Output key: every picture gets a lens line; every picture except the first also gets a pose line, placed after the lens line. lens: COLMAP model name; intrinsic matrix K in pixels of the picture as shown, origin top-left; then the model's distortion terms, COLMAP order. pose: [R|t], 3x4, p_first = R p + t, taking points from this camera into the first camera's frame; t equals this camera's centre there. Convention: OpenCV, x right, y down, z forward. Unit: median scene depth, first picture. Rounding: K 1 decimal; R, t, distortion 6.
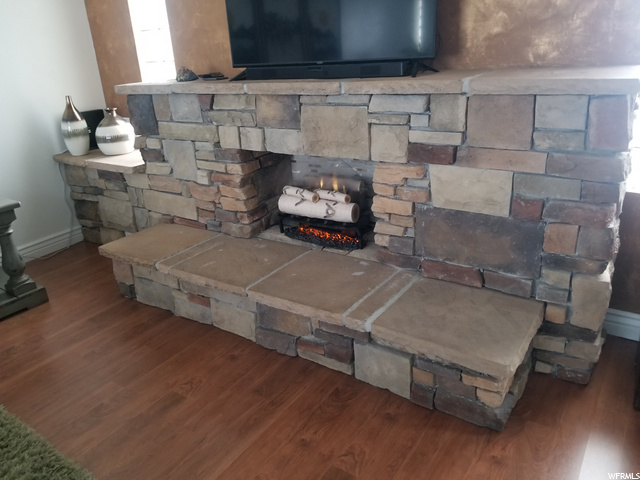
lens RADIAL K [[487.4, 0, 320.0], [0, 487.4, 240.0], [0, 0, 1]] dist [0.042601, -0.071352]
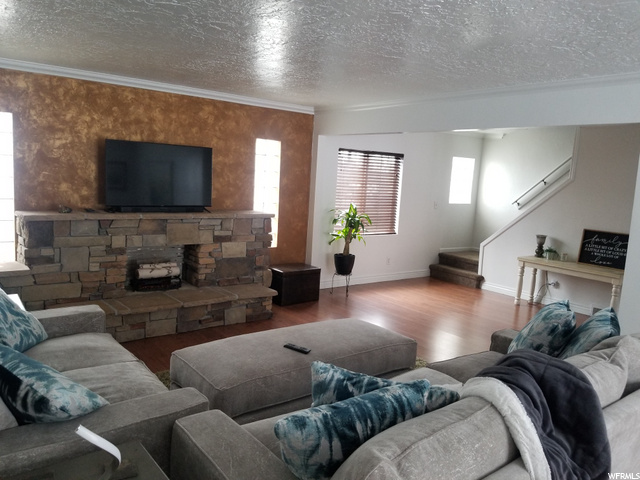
lens RADIAL K [[487.4, 0, 320.0], [0, 487.4, 240.0], [0, 0, 1]] dist [0.042601, -0.071352]
pose [[0.290034, -0.043337, 0.956035, -2.097412], [0.288545, 0.956446, -0.044181, 0.107273], [-0.912481, 0.288673, 0.289906, -0.298639]]
